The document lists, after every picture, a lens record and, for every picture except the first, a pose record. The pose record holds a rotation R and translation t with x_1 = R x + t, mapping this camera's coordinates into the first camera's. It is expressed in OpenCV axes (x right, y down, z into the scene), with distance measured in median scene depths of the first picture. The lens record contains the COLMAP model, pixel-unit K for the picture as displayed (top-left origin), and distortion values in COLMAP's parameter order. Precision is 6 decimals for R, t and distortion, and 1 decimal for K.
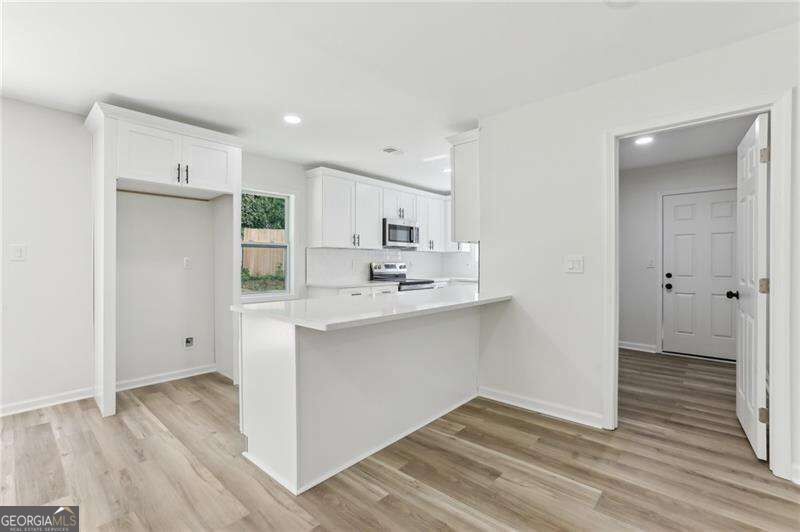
lens RADIAL K [[349.2, 0, 393.2], [0, 349.2, 268.9], [0, 0, 1]] dist [-0.004806, -0.000049]
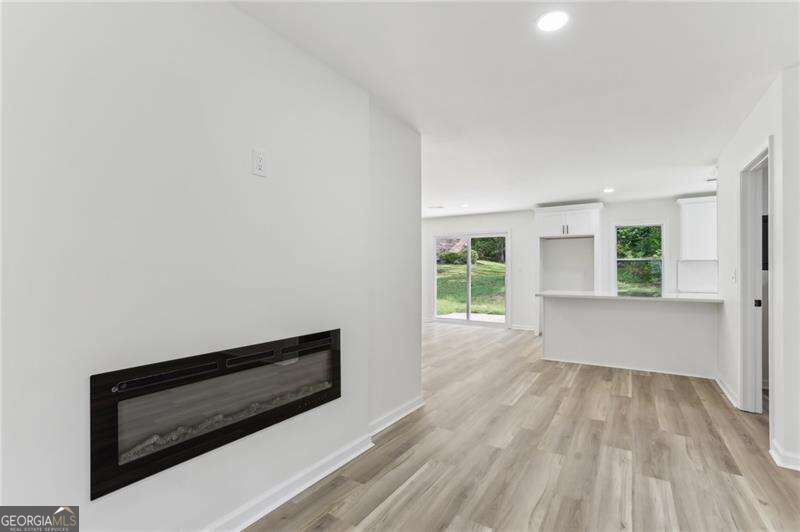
lens RADIAL K [[349.2, 0, 393.2], [0, 349.2, 268.9], [0, 0, 1]] dist [-0.004806, -0.000049]
pose [[0.132916, -0.006529, -0.991106, 0.867439], [-0.024132, 0.999661, -0.009821, 0.005254], [0.990834, 0.025222, 0.132713, -0.195260]]
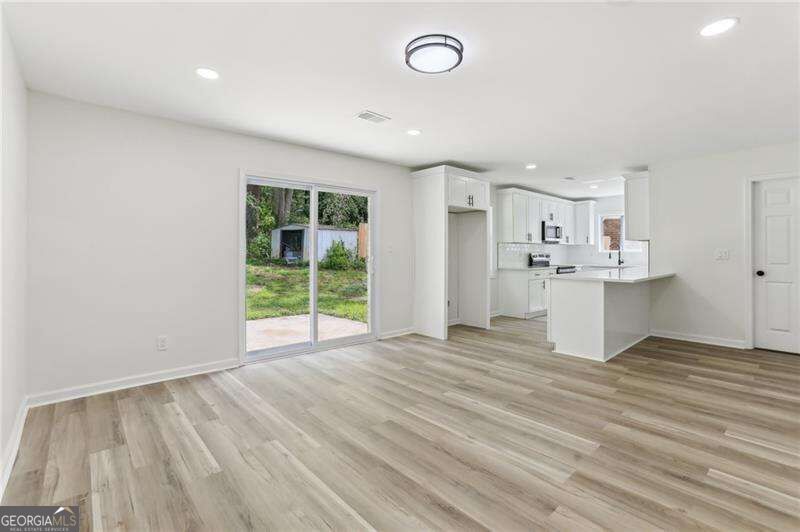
lens RADIAL K [[359.2, 0, 398.9], [0, 359.2, 250.9], [0, 0, 1]] dist [-0.002299, -0.000448]
pose [[0.993943, 0.004265, -0.109813, -0.494026], [-0.007109, 0.999649, -0.025517, 0.015660], [0.109666, 0.026143, 0.993625, -0.532194]]
